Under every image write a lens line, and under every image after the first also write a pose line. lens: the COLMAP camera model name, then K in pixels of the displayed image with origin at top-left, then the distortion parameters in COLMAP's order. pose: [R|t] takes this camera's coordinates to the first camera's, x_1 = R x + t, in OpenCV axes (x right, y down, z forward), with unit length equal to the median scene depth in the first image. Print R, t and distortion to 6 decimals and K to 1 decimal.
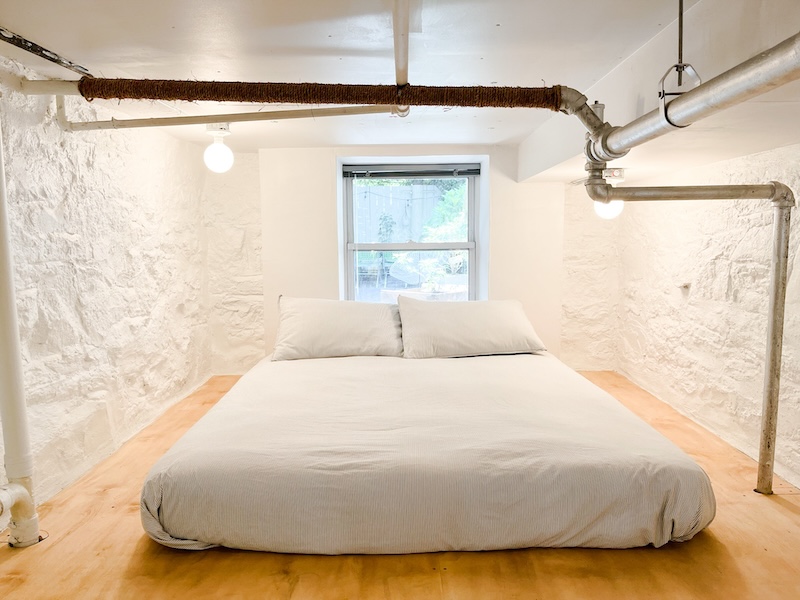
lens RADIAL K [[603.8, 0, 400.1], [0, 603.8, 304.7], [0, 0, 1]] dist [0.050252, -0.024946]
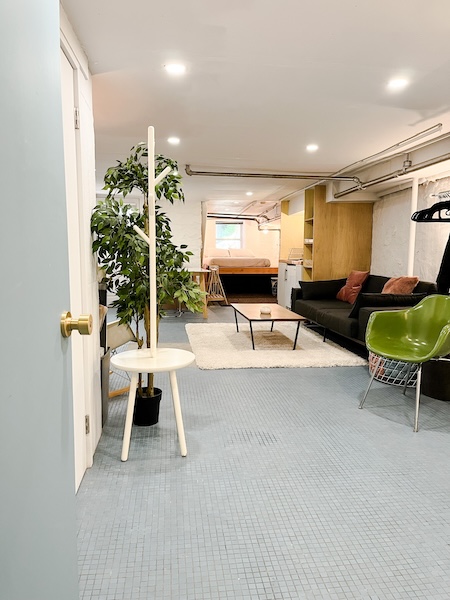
lens RADIAL K [[452.8, 0, 225.6], [0, 452.8, 296.6], [0, 0, 1]] dist [0.050252, -0.024946]
pose [[0.992144, 0.005815, 0.124968, -0.873057], [-0.003838, 0.999864, -0.016054, 0.807931], [-0.125044, 0.015448, 0.992031, -4.910676]]
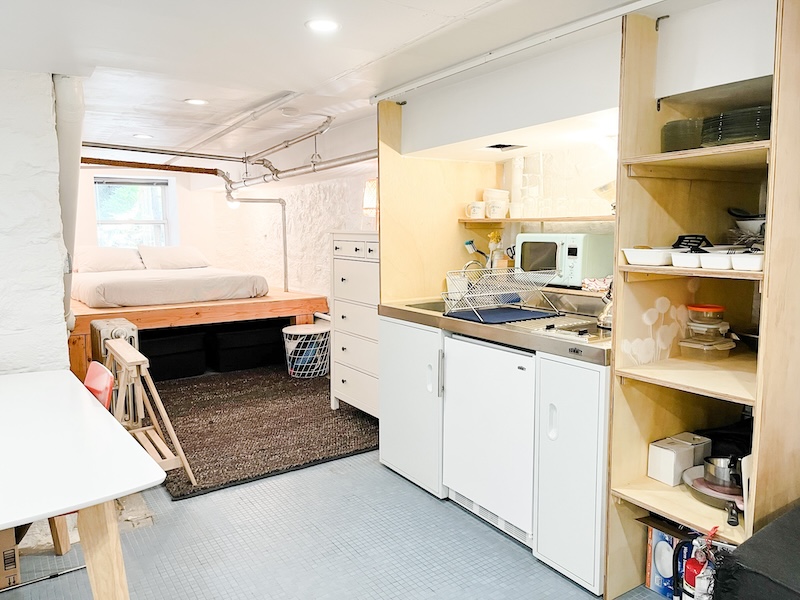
lens RADIAL K [[603.8, 0, 398.2], [0, 603.8, 302.2], [0, 0, 1]] dist [0.050252, -0.024946]
pose [[0.833634, -0.068411, 0.548064, -0.699269], [0.066615, 0.997509, 0.023188, 0.329881], [-0.548285, 0.017179, 0.836115, -2.076927]]
